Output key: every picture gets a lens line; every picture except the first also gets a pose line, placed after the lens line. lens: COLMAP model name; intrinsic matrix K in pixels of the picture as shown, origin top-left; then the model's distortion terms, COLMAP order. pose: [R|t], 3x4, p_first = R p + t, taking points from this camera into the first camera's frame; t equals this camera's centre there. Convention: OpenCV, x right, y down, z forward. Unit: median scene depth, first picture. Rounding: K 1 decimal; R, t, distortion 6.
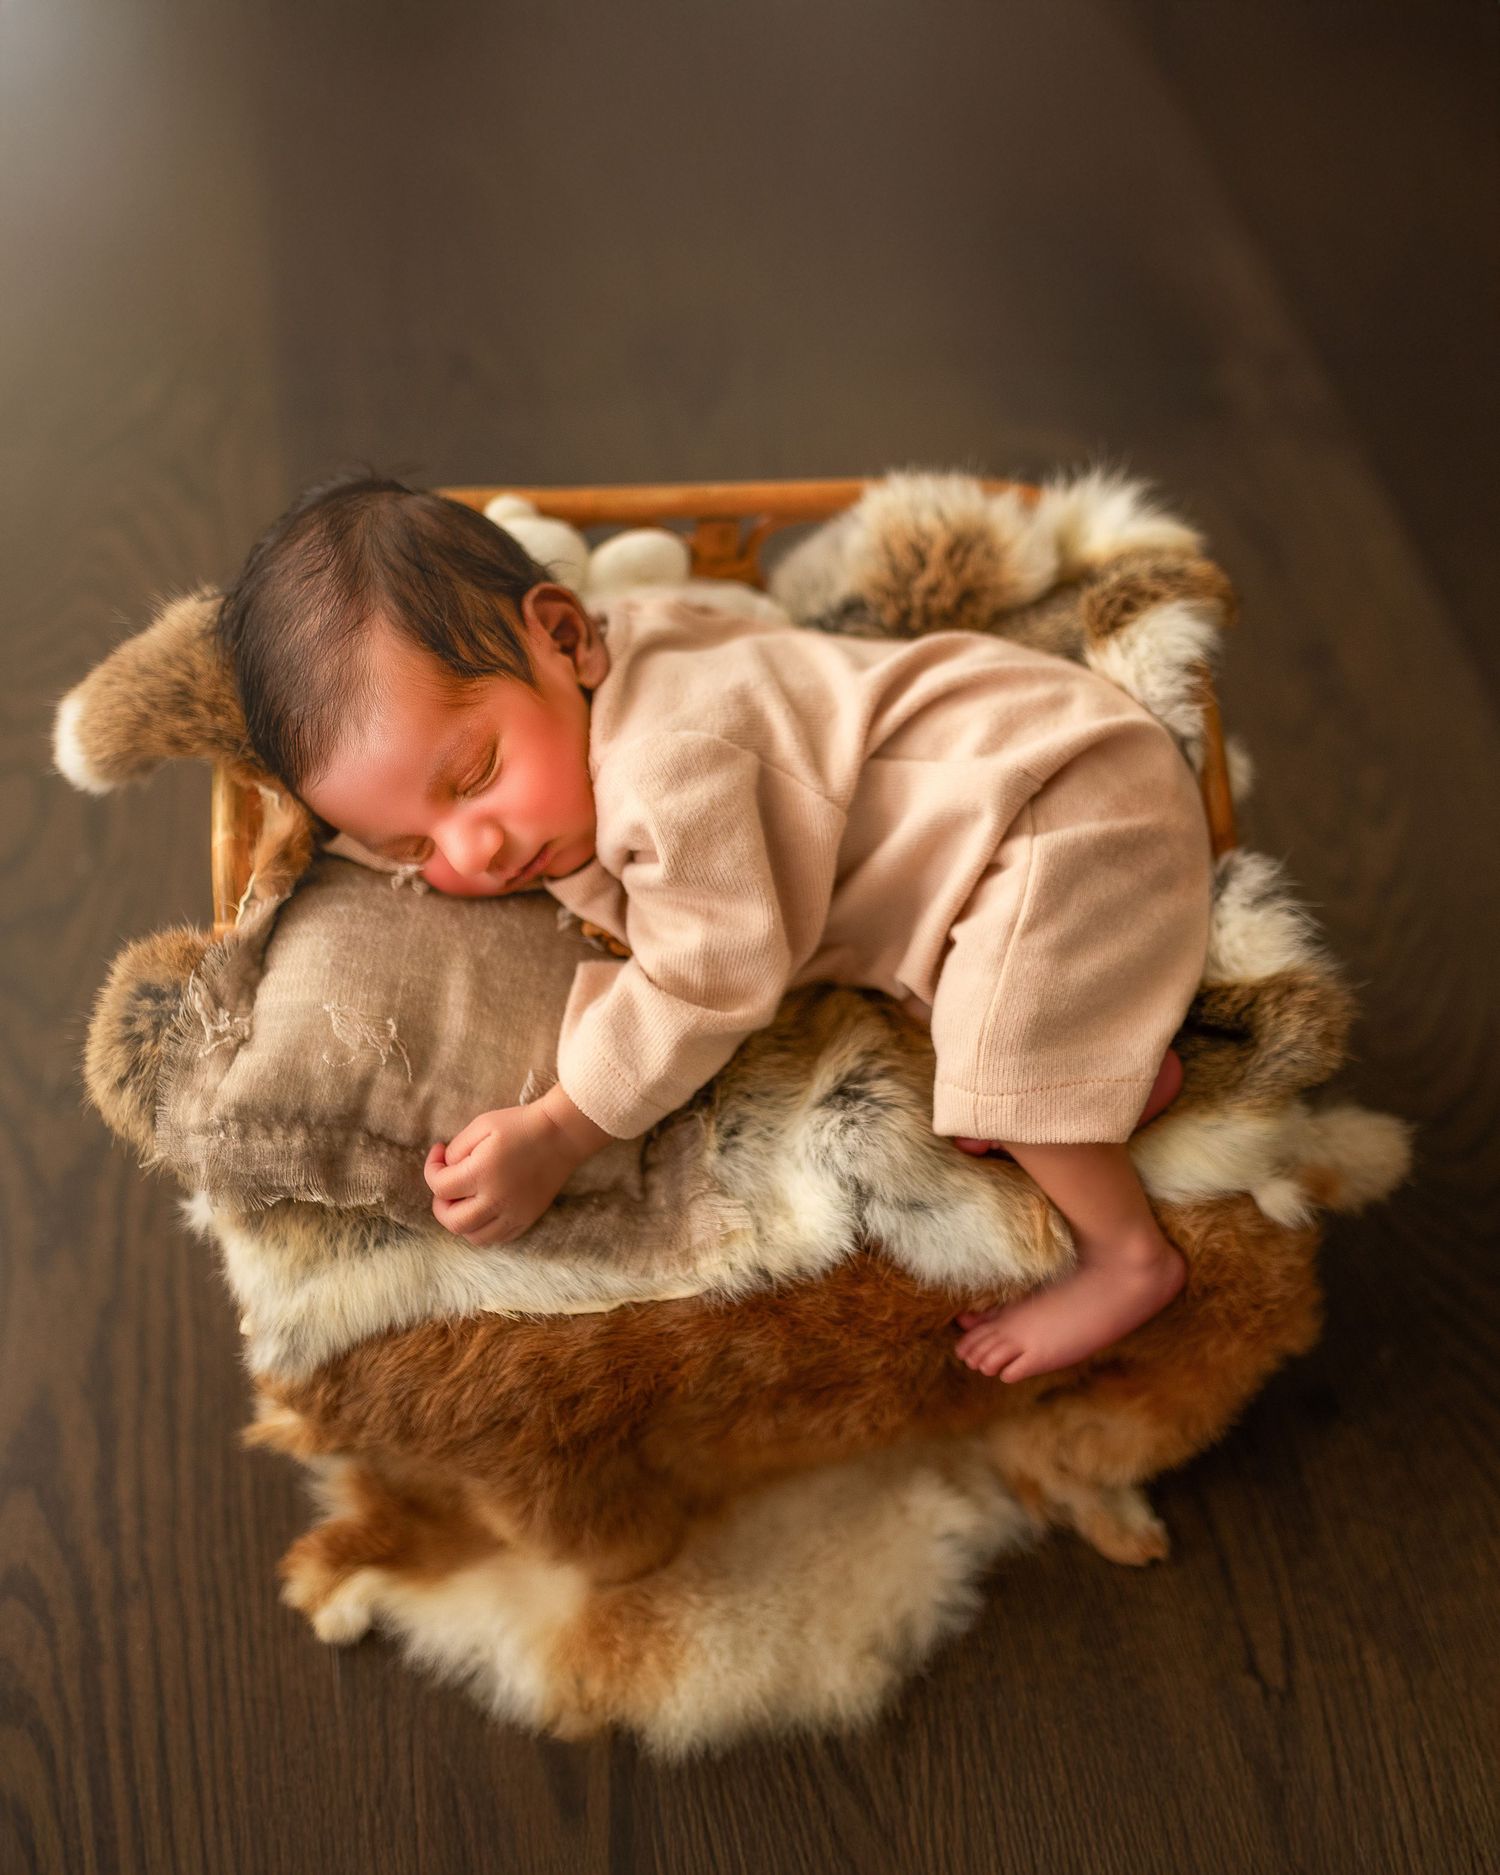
lens RADIAL K [[2031.4, 0, 748.6], [0, 2031.4, 937.1], [0, 0, 1]] dist [0.007663, 0.000000]
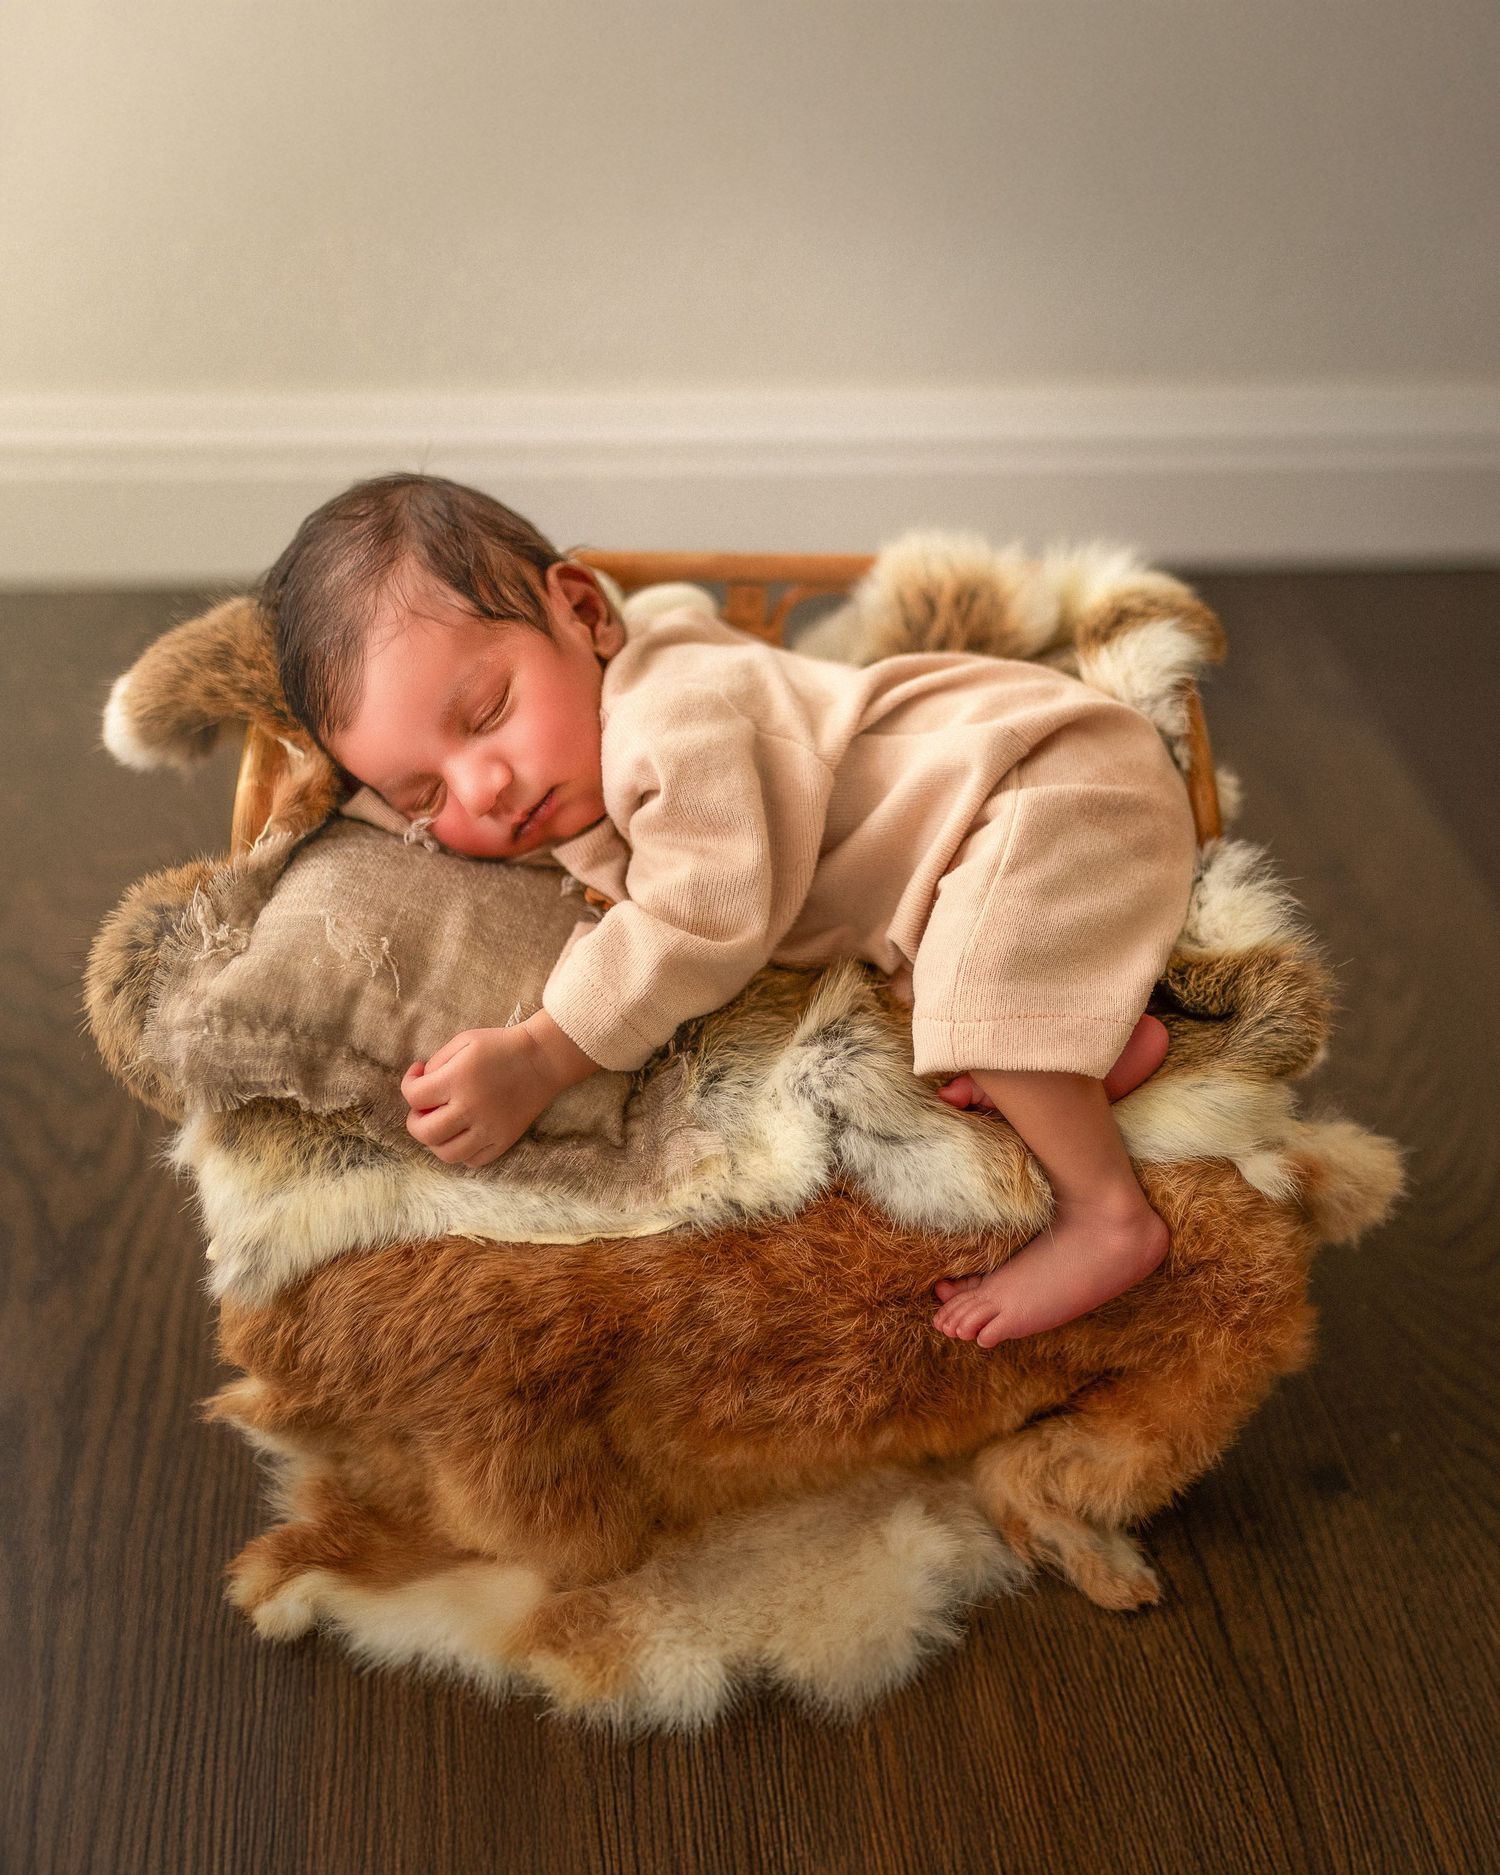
lens RADIAL K [[1929.0, 0, 791.0], [0, 1929.0, 874.8], [0, 0, 1]] dist [0.001689, 0.000000]
pose [[0.998738, 0.042091, -0.027412, 0.050886], [-0.047381, 0.970615, -0.235929, 0.219926], [0.016676, 0.236930, 0.971384, 0.051996]]
